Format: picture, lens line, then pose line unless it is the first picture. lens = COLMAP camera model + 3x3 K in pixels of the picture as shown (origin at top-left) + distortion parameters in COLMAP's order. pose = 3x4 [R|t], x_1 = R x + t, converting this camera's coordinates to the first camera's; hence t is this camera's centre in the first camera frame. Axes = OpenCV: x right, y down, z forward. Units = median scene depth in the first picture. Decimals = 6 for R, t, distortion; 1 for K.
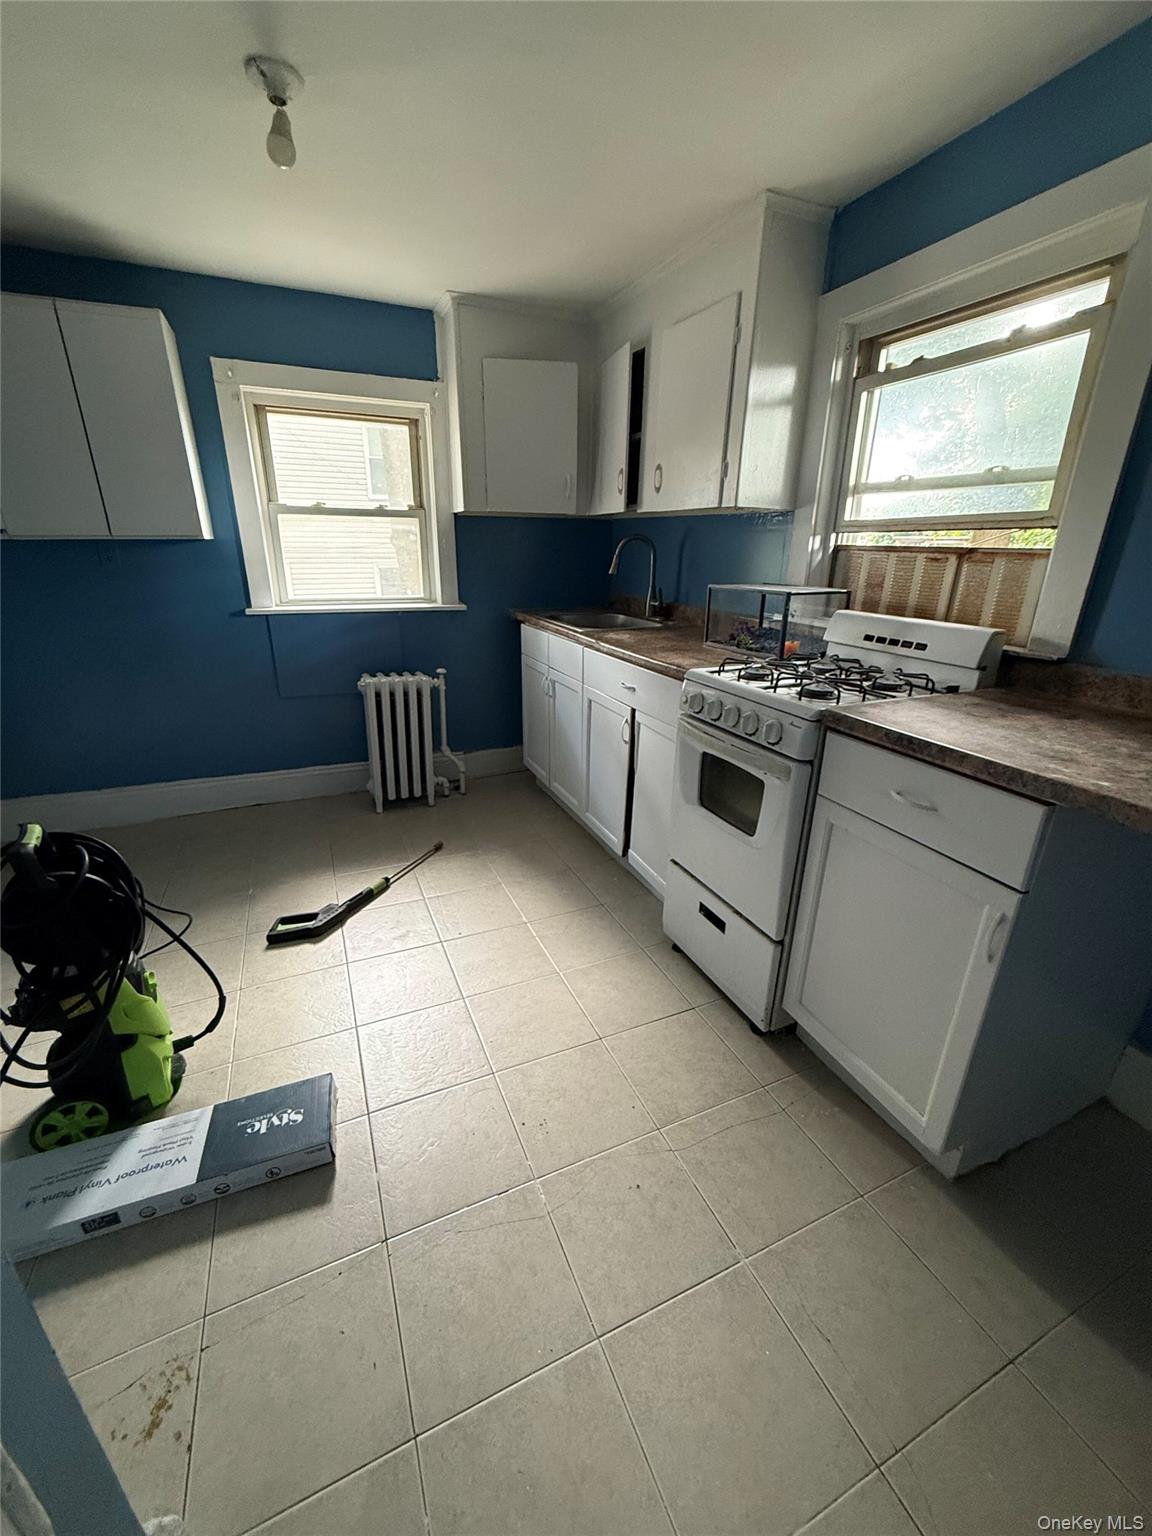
lens RADIAL K [[611.7, 0, 578.0], [0, 611.7, 765.3], [0, 0, 1]] dist [-0.000672, -0.000066]
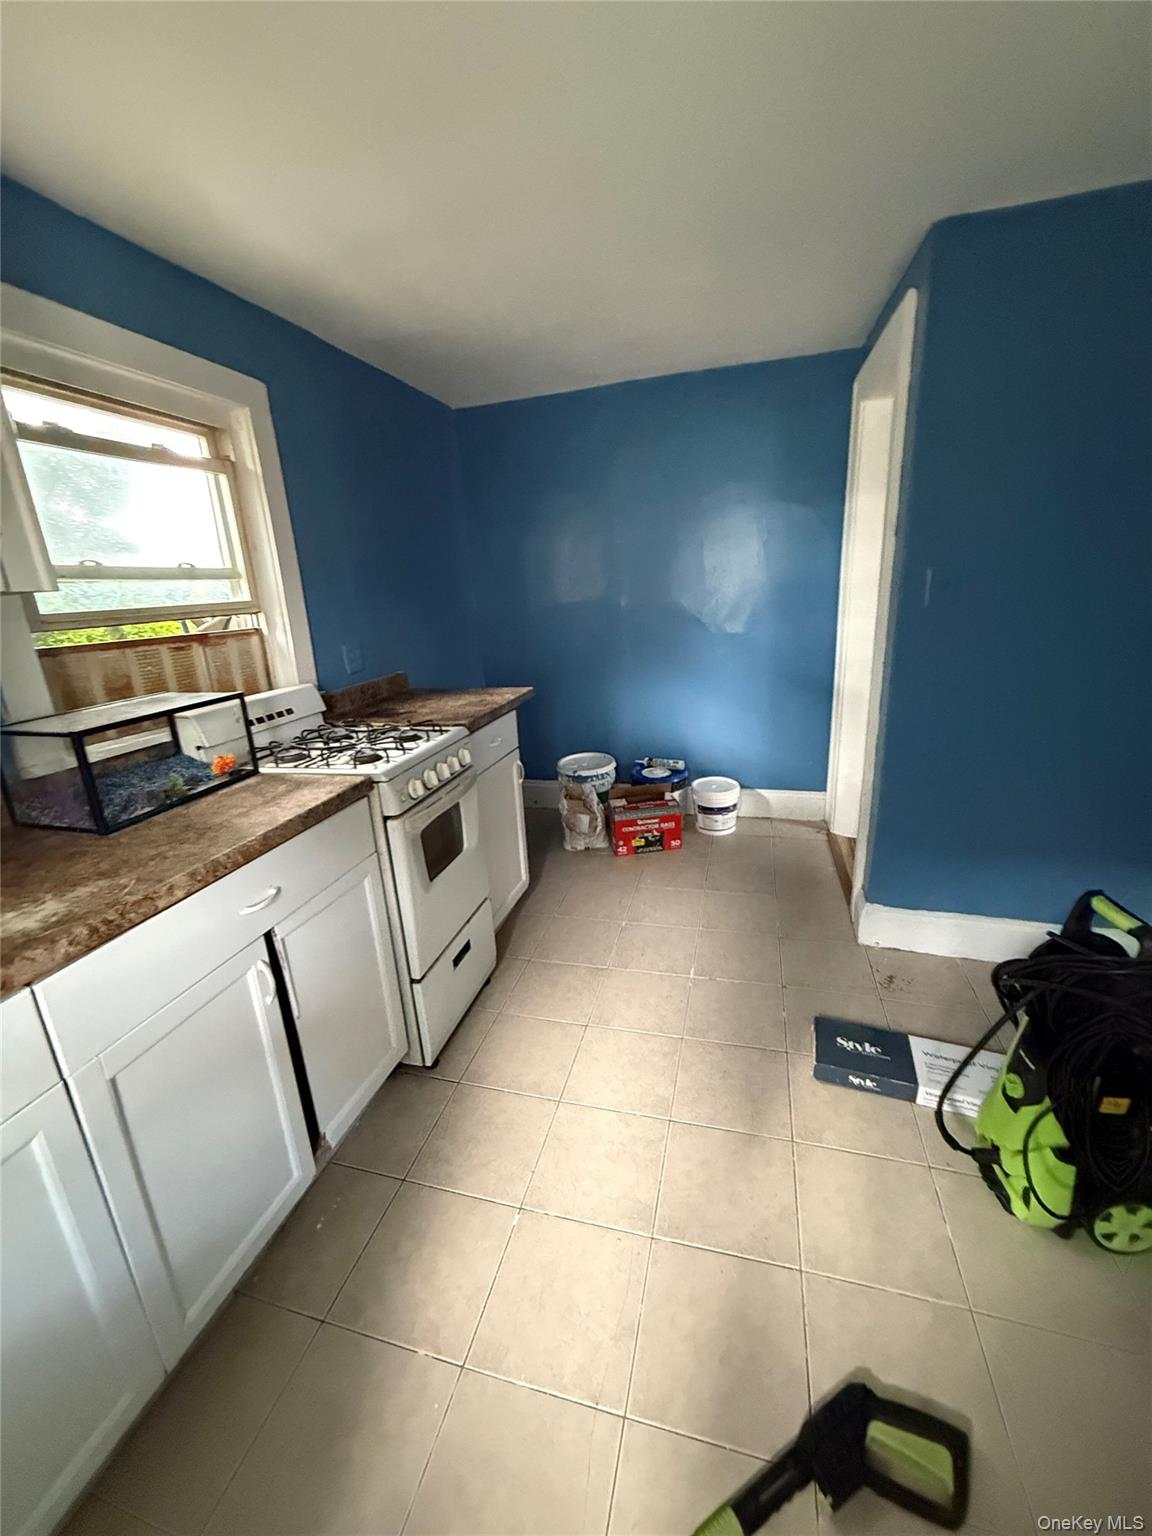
lens RADIAL K [[611.7, 0, 573.7], [0, 611.7, 764.4], [0, 0, 1]] dist [-0.000672, -0.000066]
pose [[-0.767131, -0.153717, 0.622800, -0.472535], [0.259444, 0.813574, 0.520372, -0.457068], [-0.586684, 0.560775, -0.584237, 1.122379]]
